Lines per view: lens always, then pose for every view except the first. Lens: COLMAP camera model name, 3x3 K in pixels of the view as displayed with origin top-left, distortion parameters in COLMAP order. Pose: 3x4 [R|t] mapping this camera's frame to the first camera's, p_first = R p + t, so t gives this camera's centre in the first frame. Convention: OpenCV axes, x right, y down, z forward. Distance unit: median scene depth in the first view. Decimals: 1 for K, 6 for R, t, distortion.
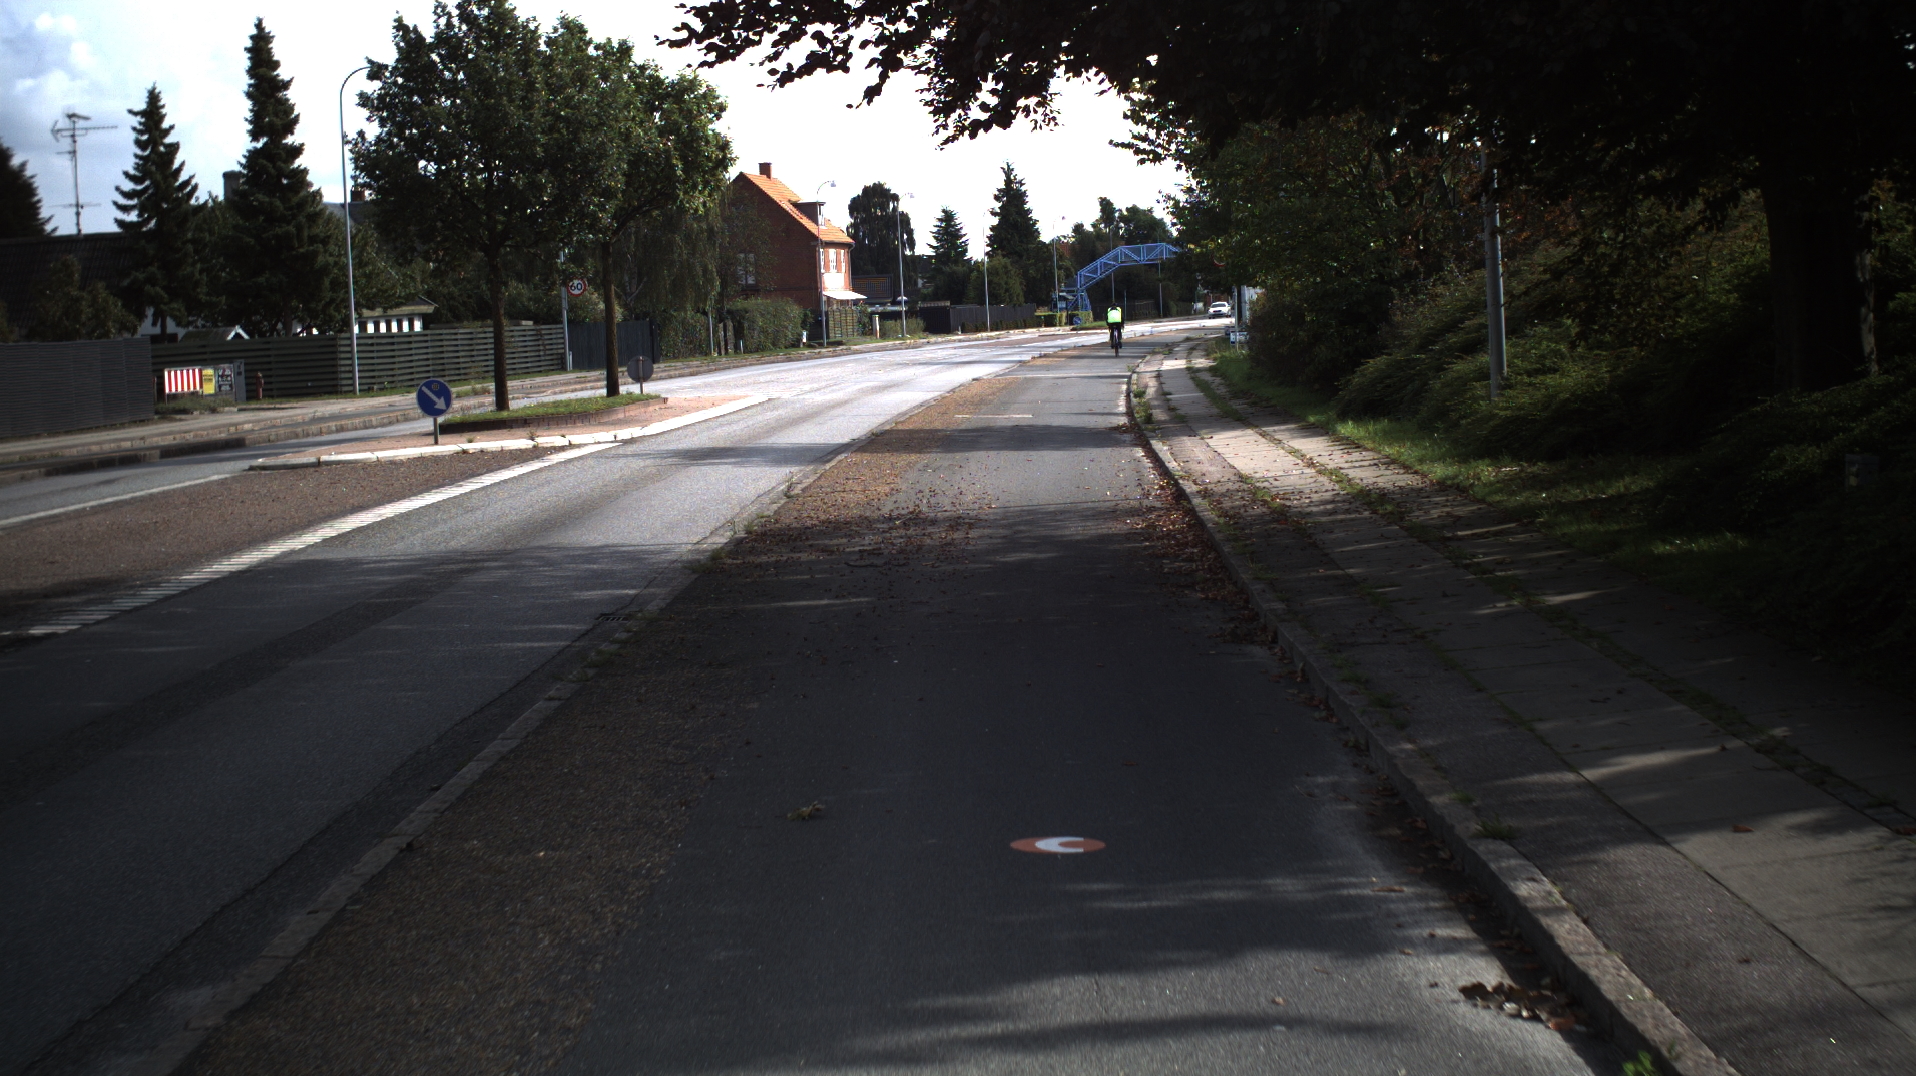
lens RADIAL K [[3663.8, 0, 958.0], [0, 3663.8, 538.0], [0, 0, 1]] dist [-0.204073, -0.128507]
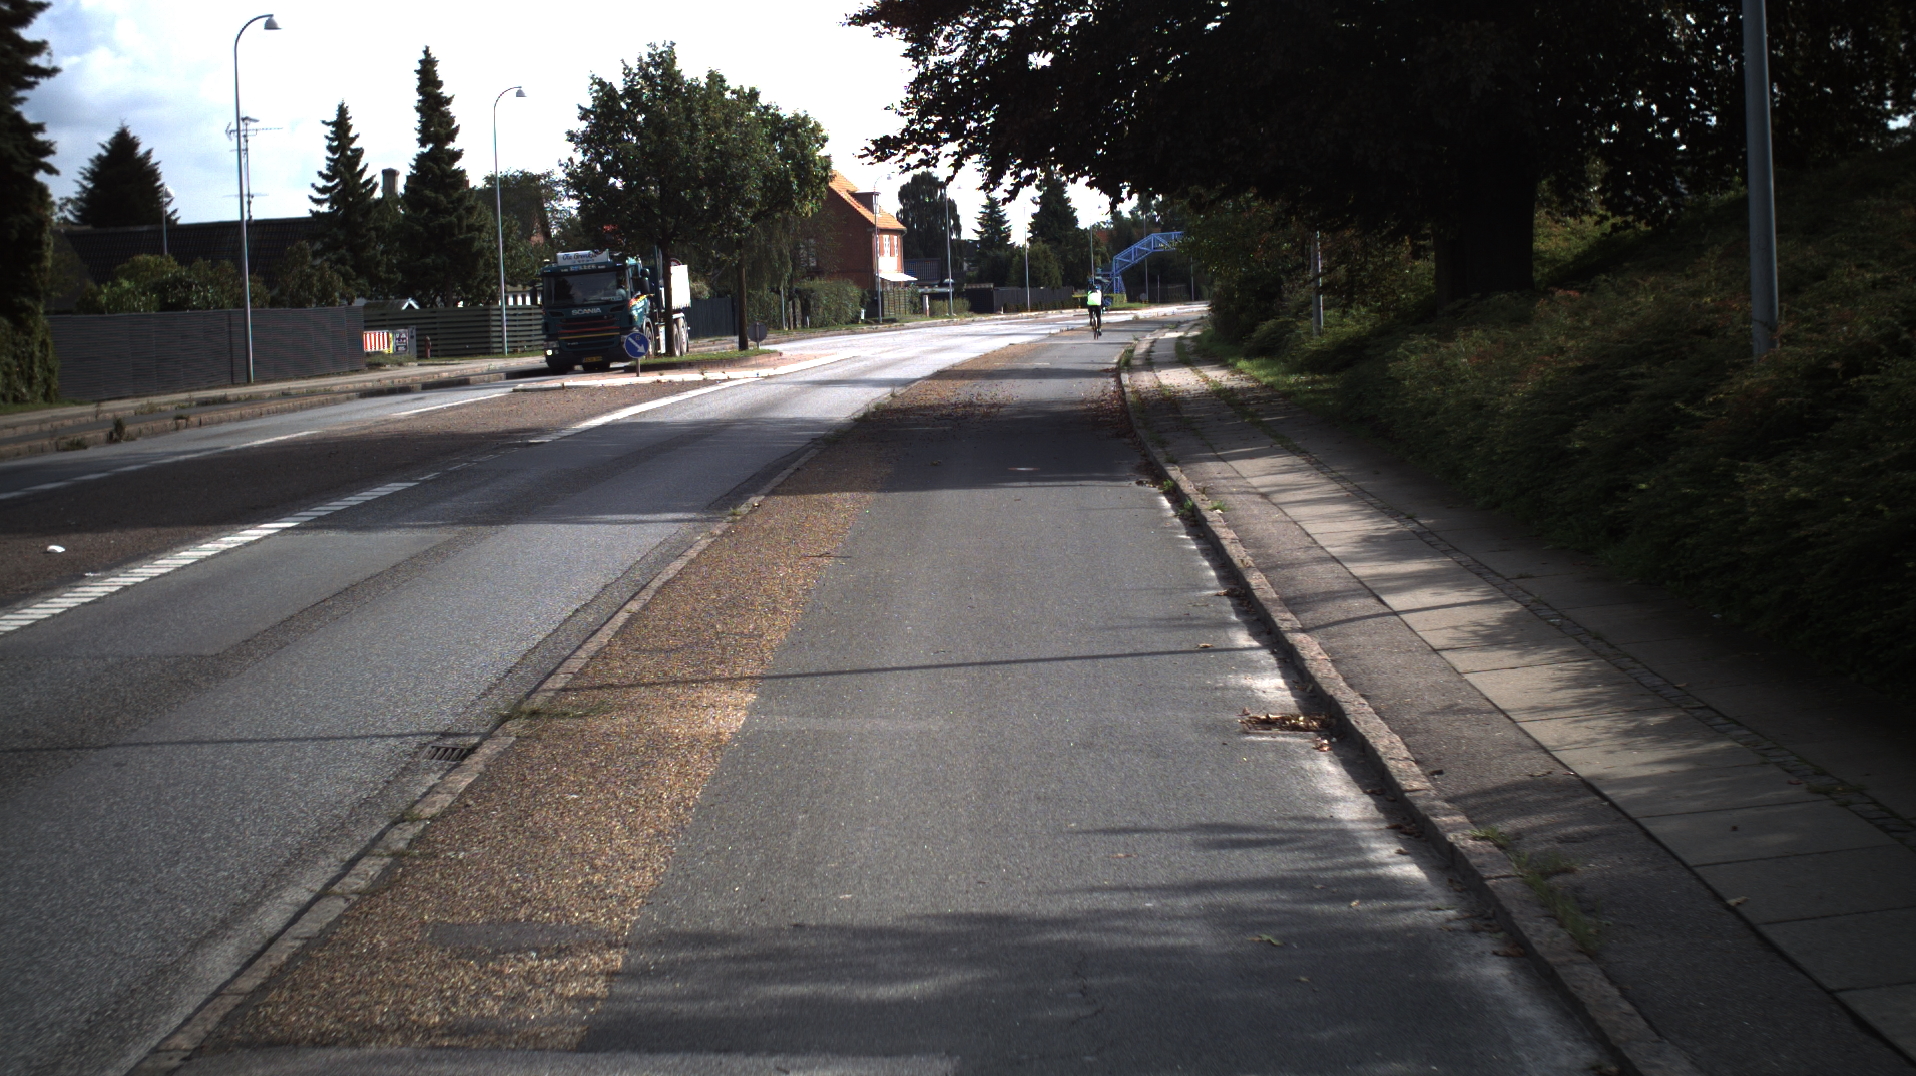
lens RADIAL K [[4444.0, 0, 958.0], [0, 4444.0, 538.0], [0, 0, 1]] dist [-0.242856, -2.378941]
pose [[0.999914, 0.008098, -0.010291, 0.002244], [-0.008178, 0.999937, -0.007696, 0.032021], [0.010228, 0.007780, 0.999917, -0.482355]]
